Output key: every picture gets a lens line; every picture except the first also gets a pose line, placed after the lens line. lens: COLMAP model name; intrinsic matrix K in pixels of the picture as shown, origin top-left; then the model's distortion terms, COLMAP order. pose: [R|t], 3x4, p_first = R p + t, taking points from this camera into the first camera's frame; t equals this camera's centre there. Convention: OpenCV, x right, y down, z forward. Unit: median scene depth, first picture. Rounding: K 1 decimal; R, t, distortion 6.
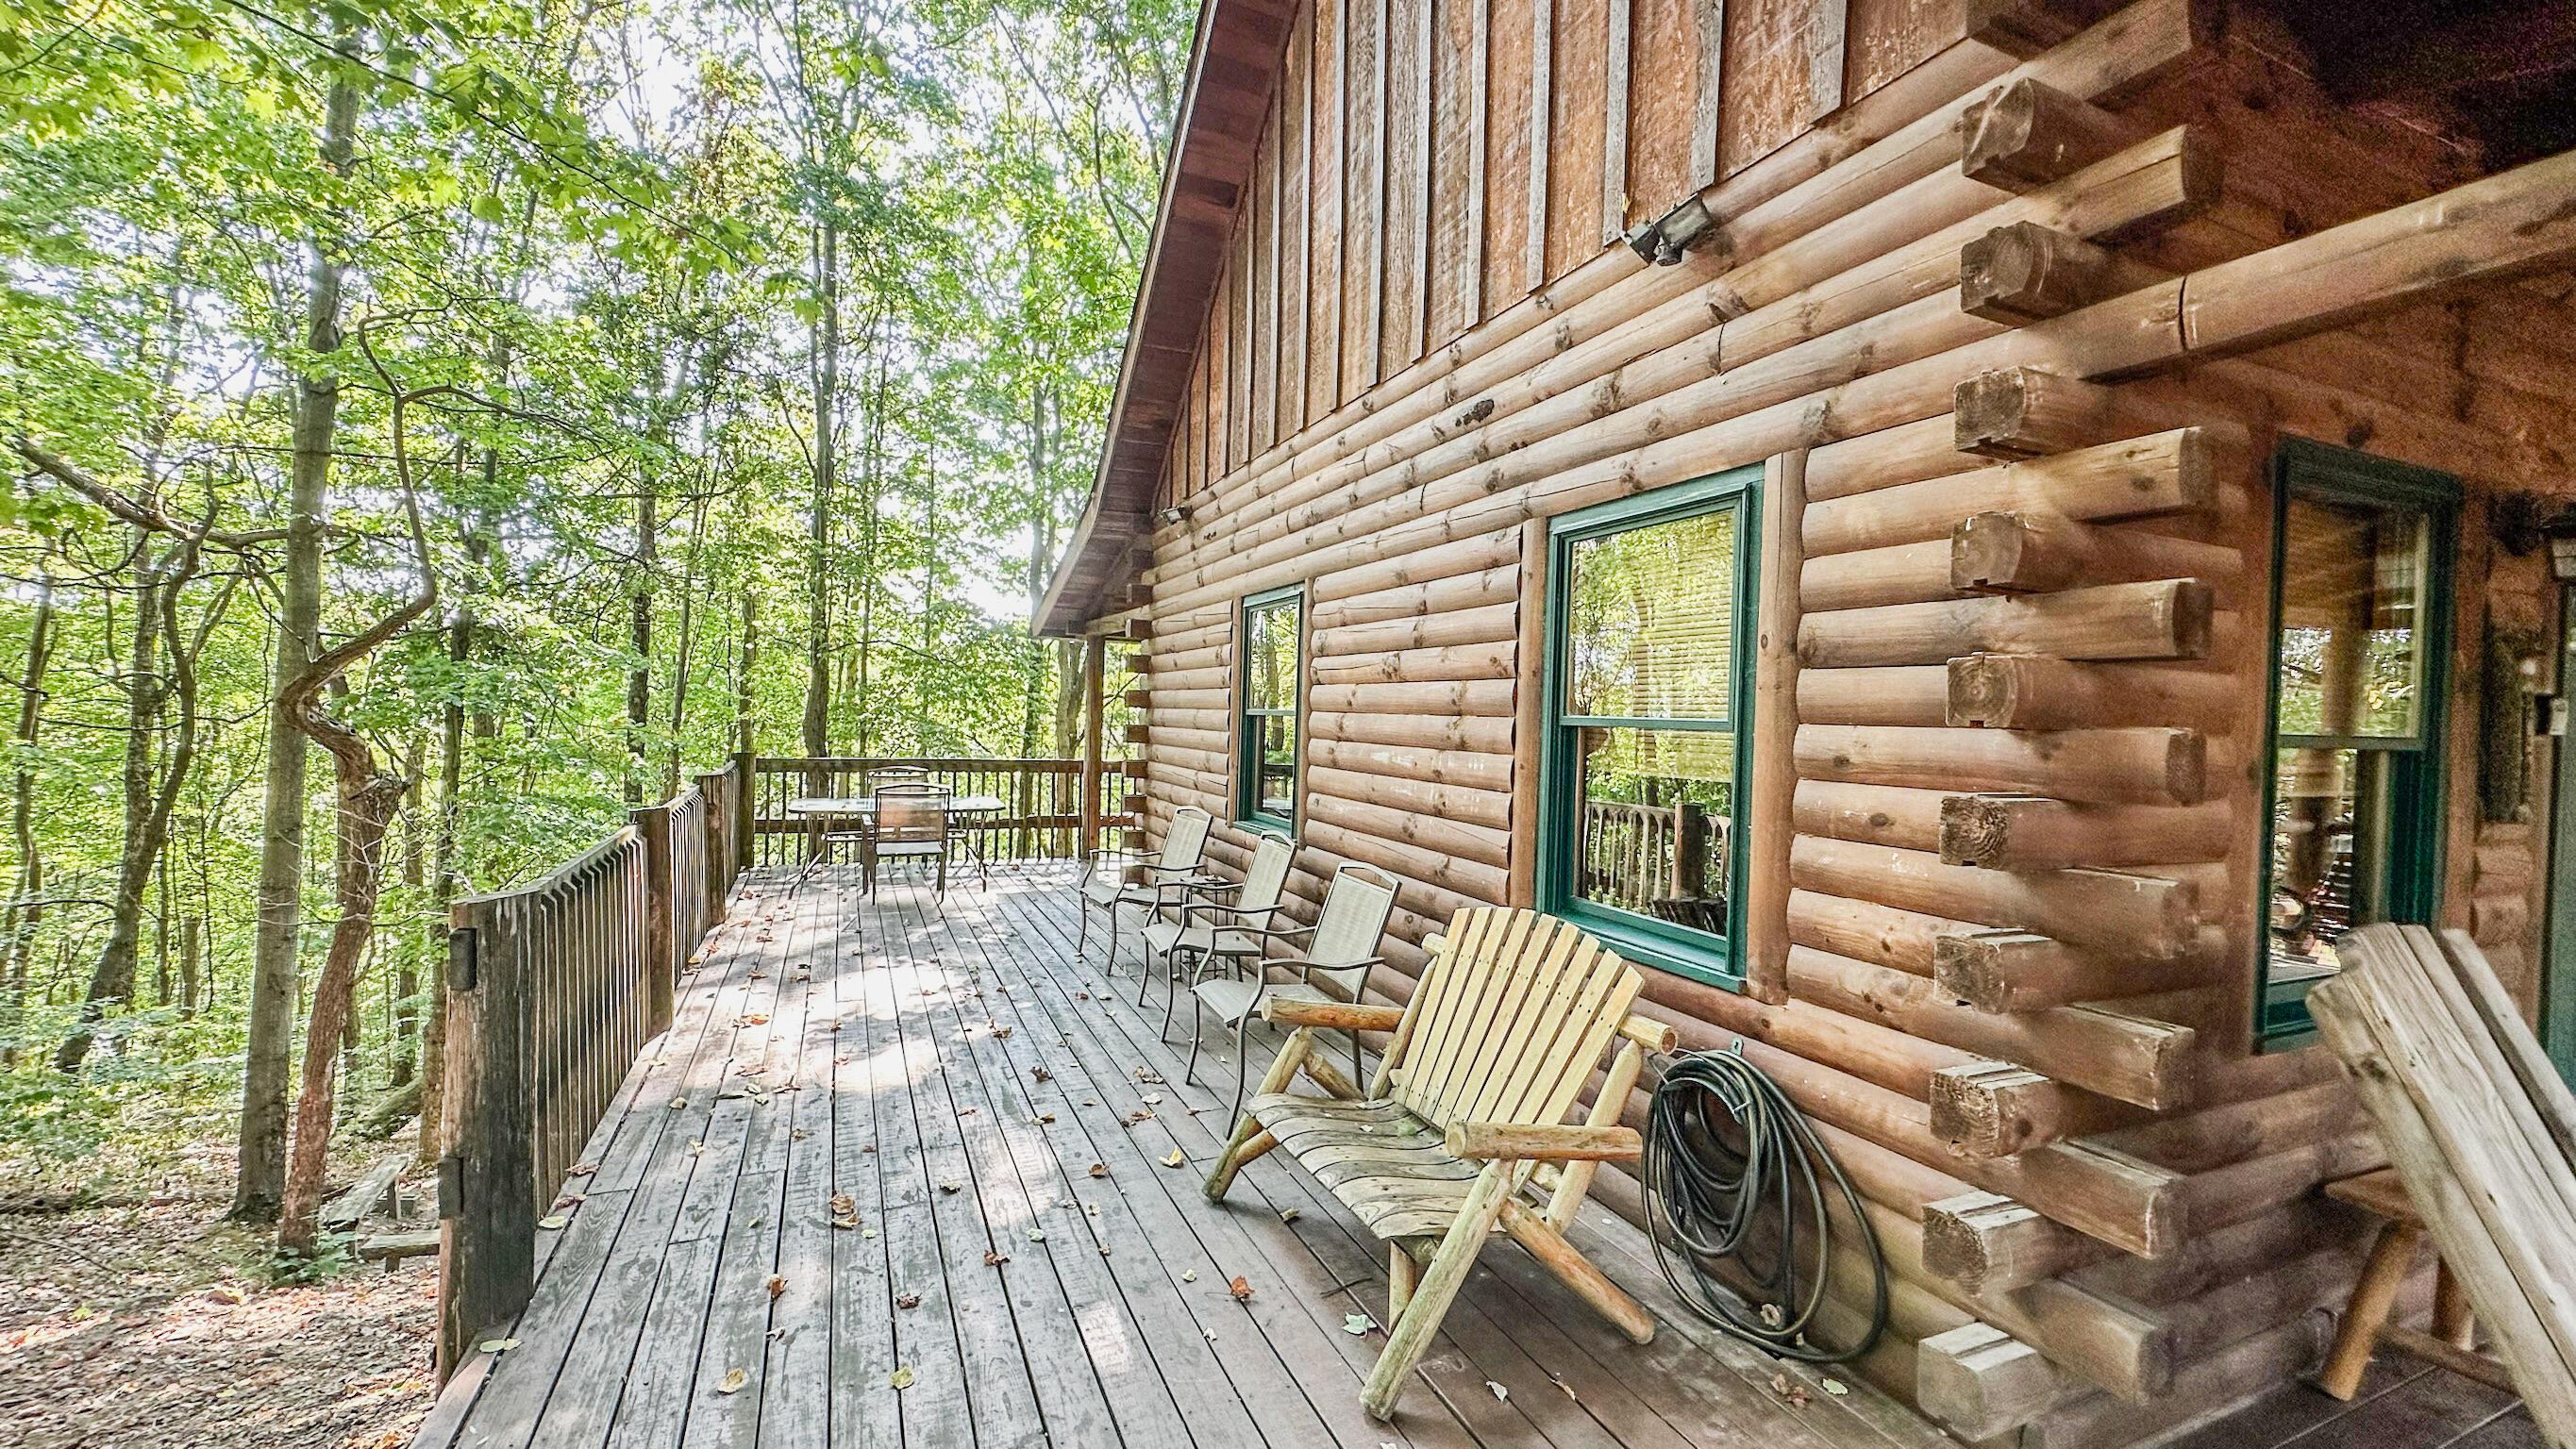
lens RADIAL K [[1027.2, 0, 1286.8], [0, 1027.2, 722.0], [0, 0, 1]] dist [-0.001396, 0.000589]
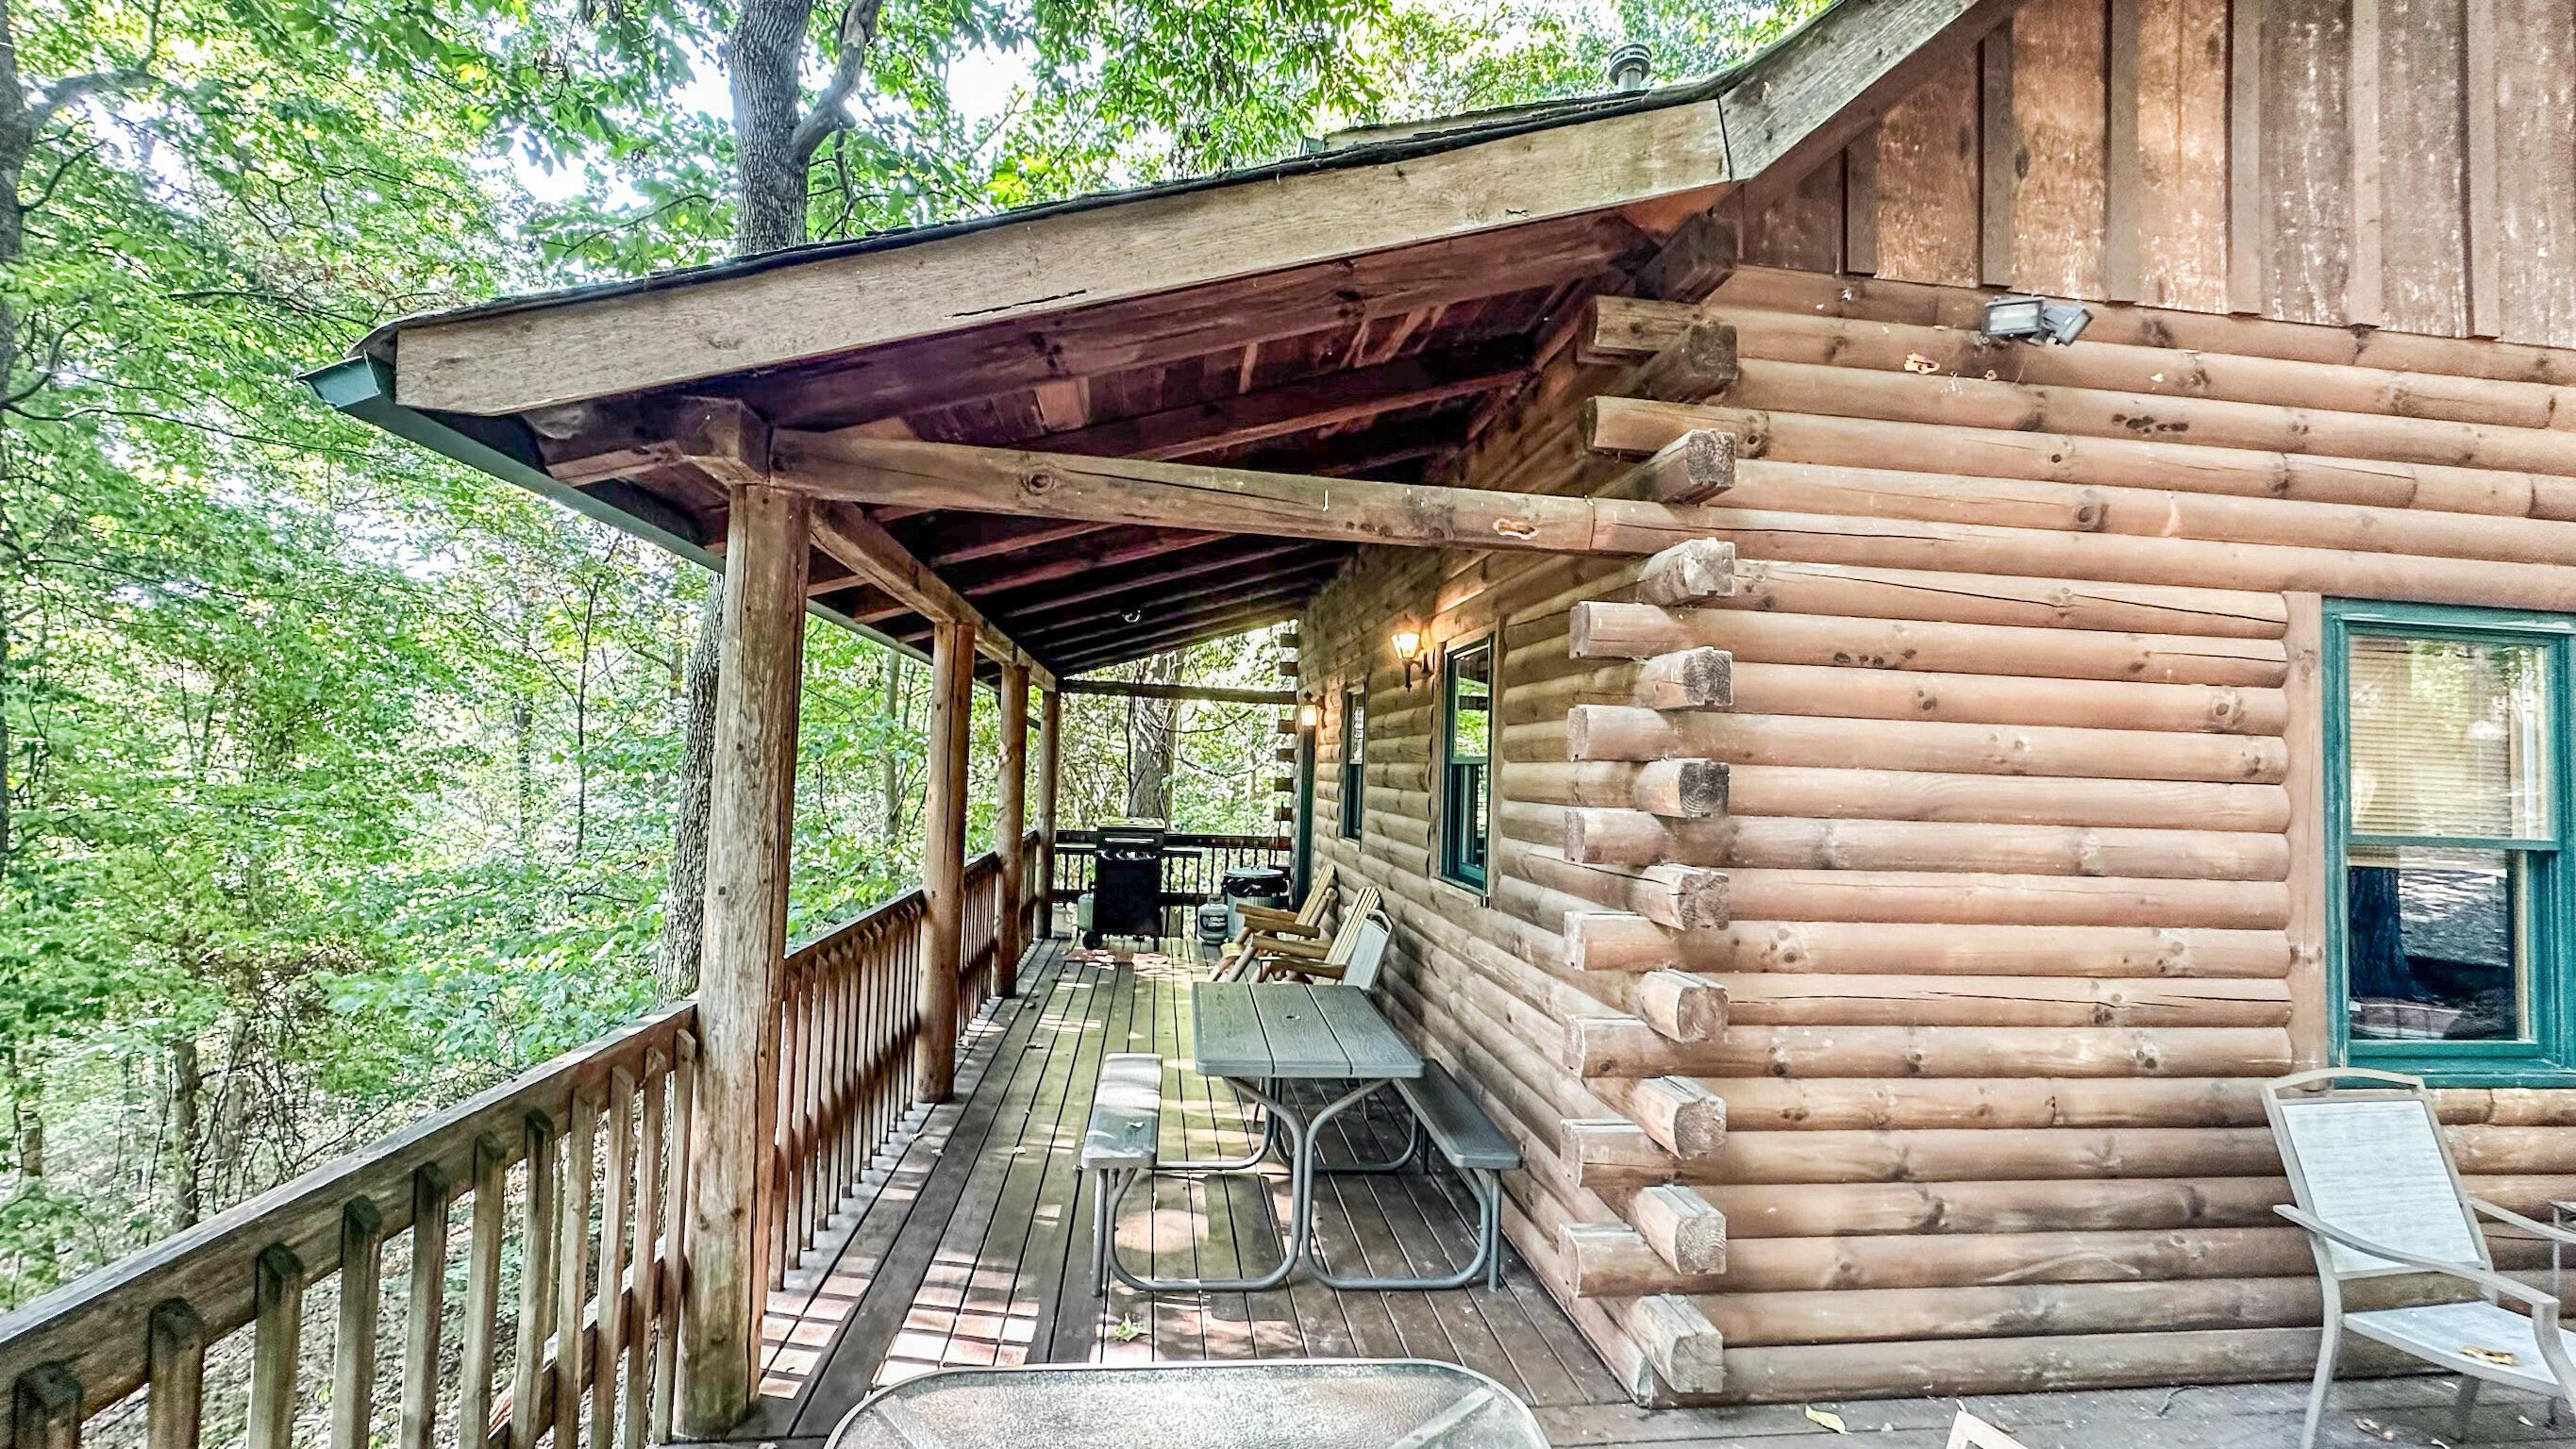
lens RADIAL K [[1027.2, 0, 1292.2], [0, 1027.2, 731.8], [0, 0, 1]] dist [-0.001396, 0.000589]
pose [[0.280324, 0.022741, 0.959636, -1.142452], [-0.020053, 0.999640, -0.017831, -0.073549], [-0.959696, -0.014245, 0.280679, 2.393907]]
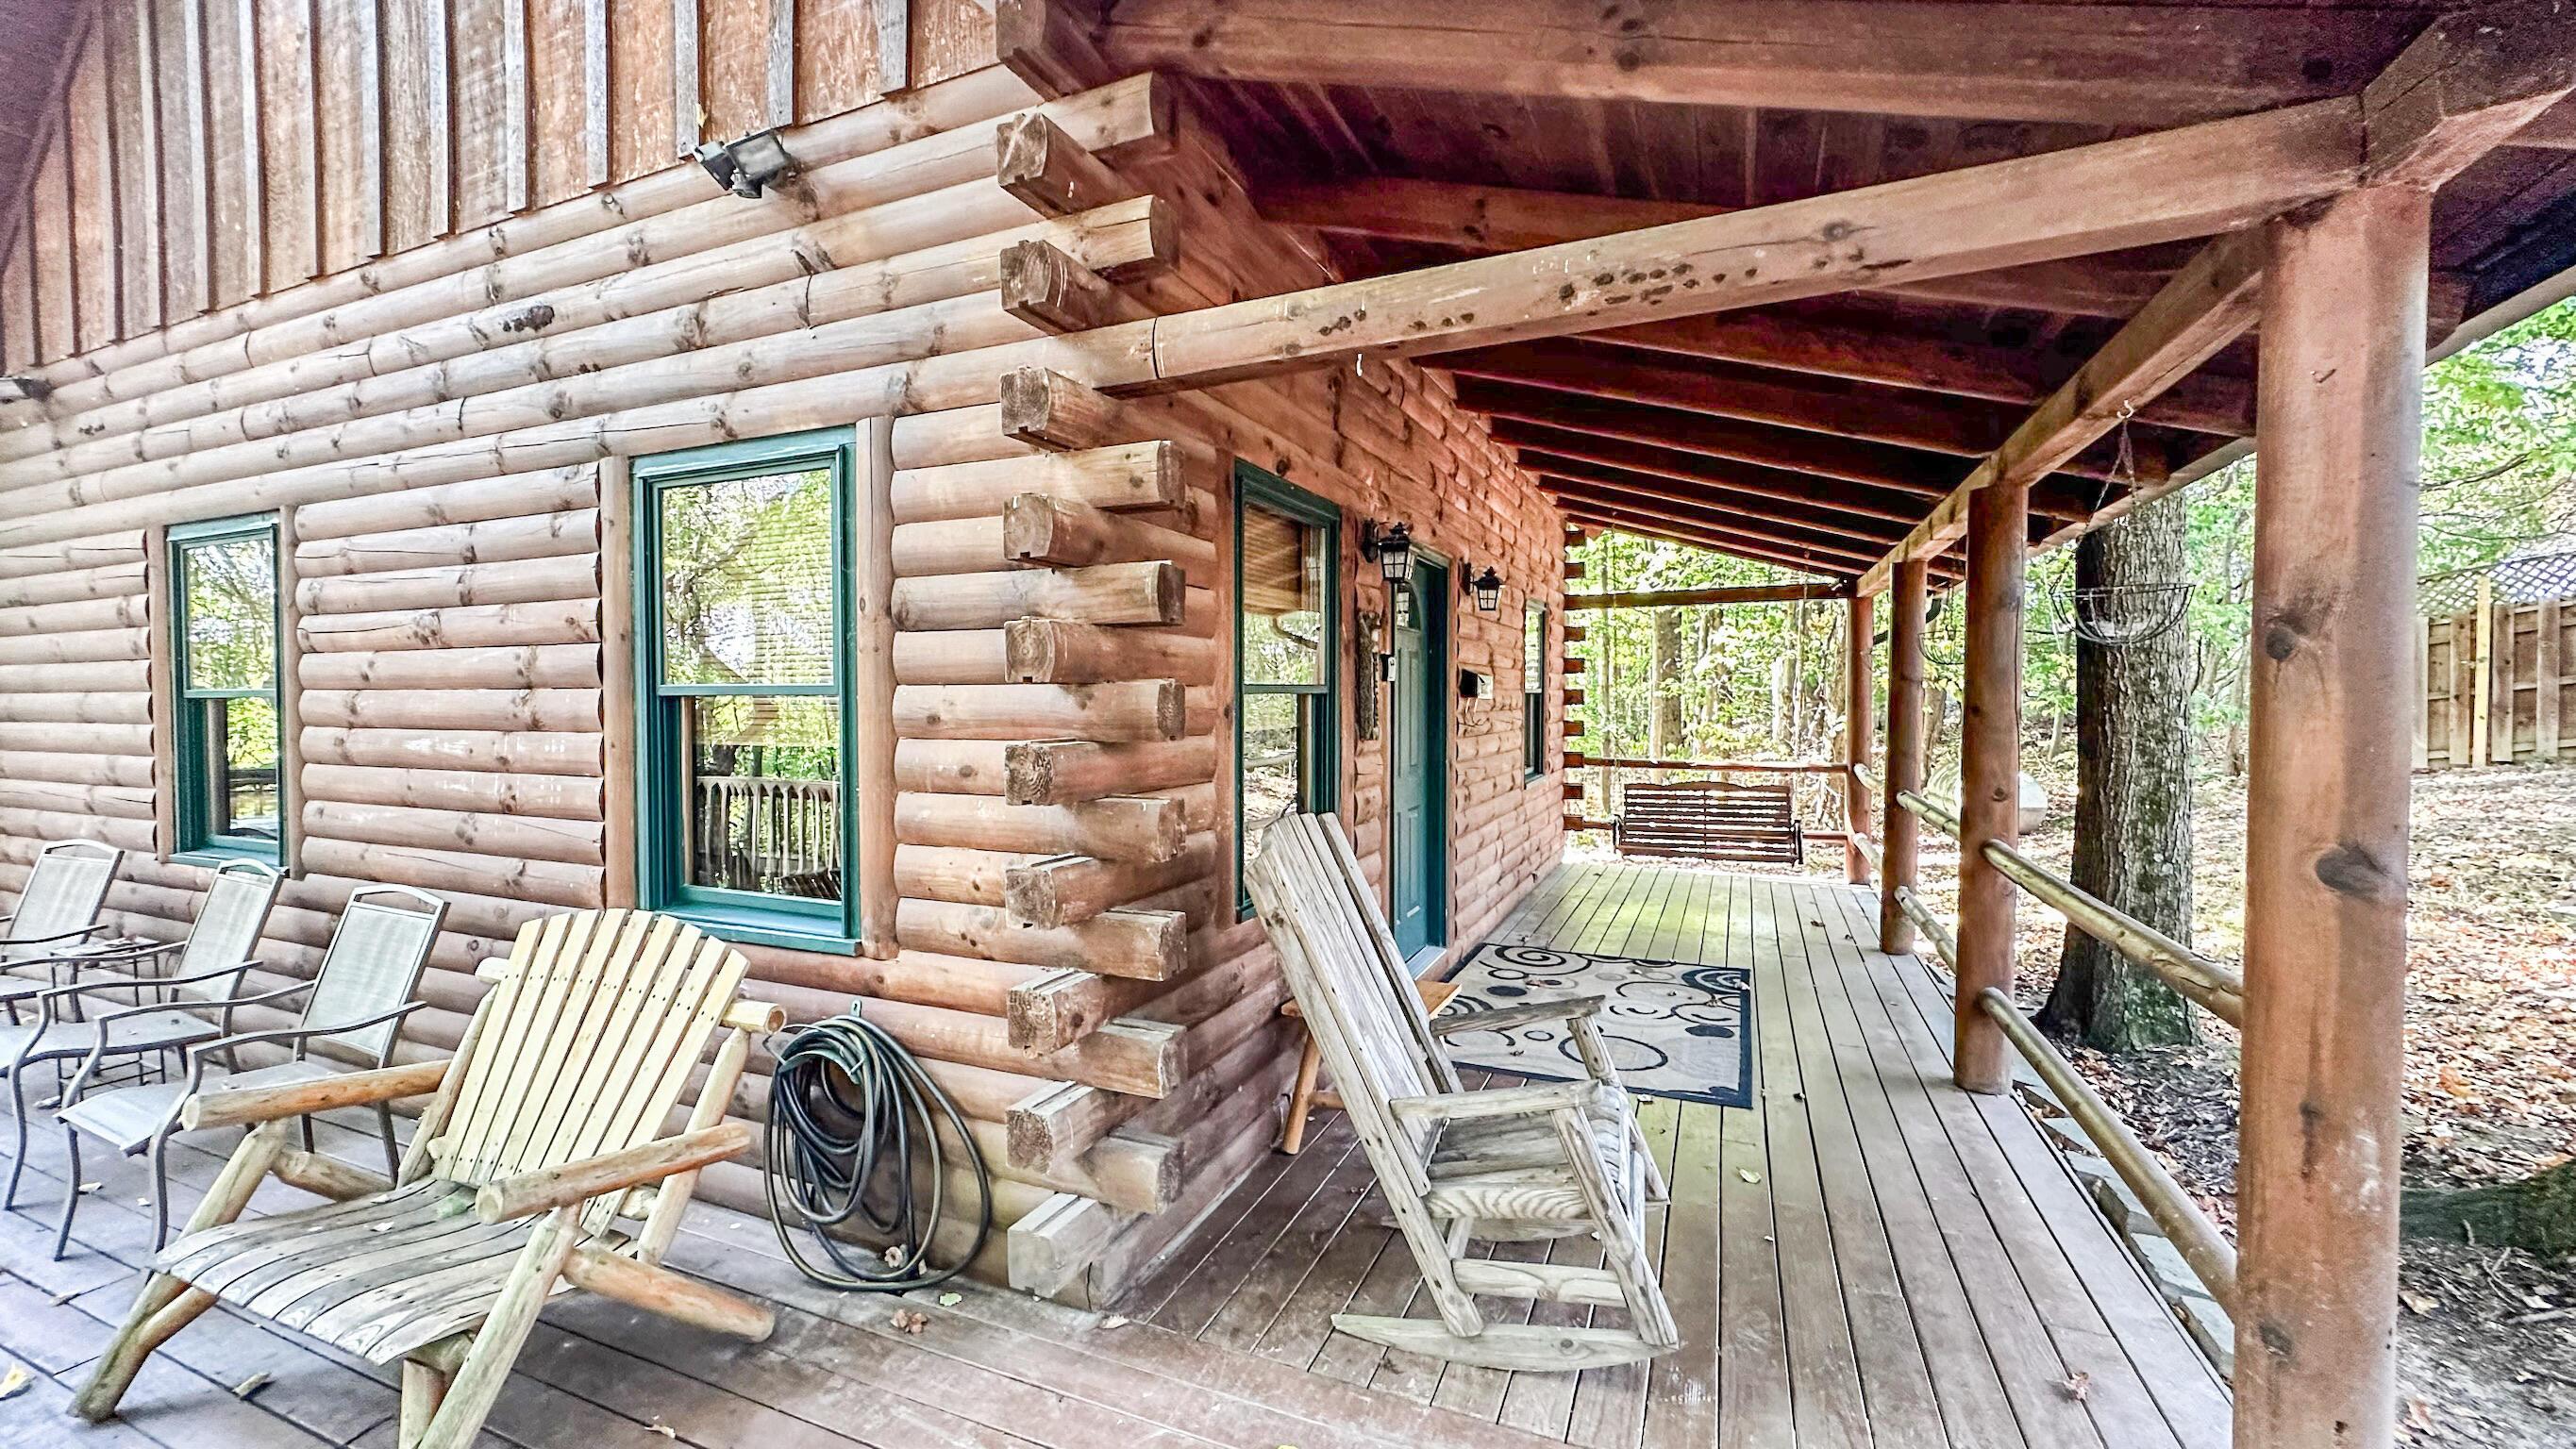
lens RADIAL K [[1027.2, 0, 1286.5], [0, 1027.2, 721.4], [0, 0, 1]] dist [-0.001396, 0.000589]
pose [[0.733416, -0.049499, 0.677976, 0.062678], [0.030356, 0.998735, 0.040079, 0.006396], [-0.679102, -0.008814, 0.733991, -0.017690]]
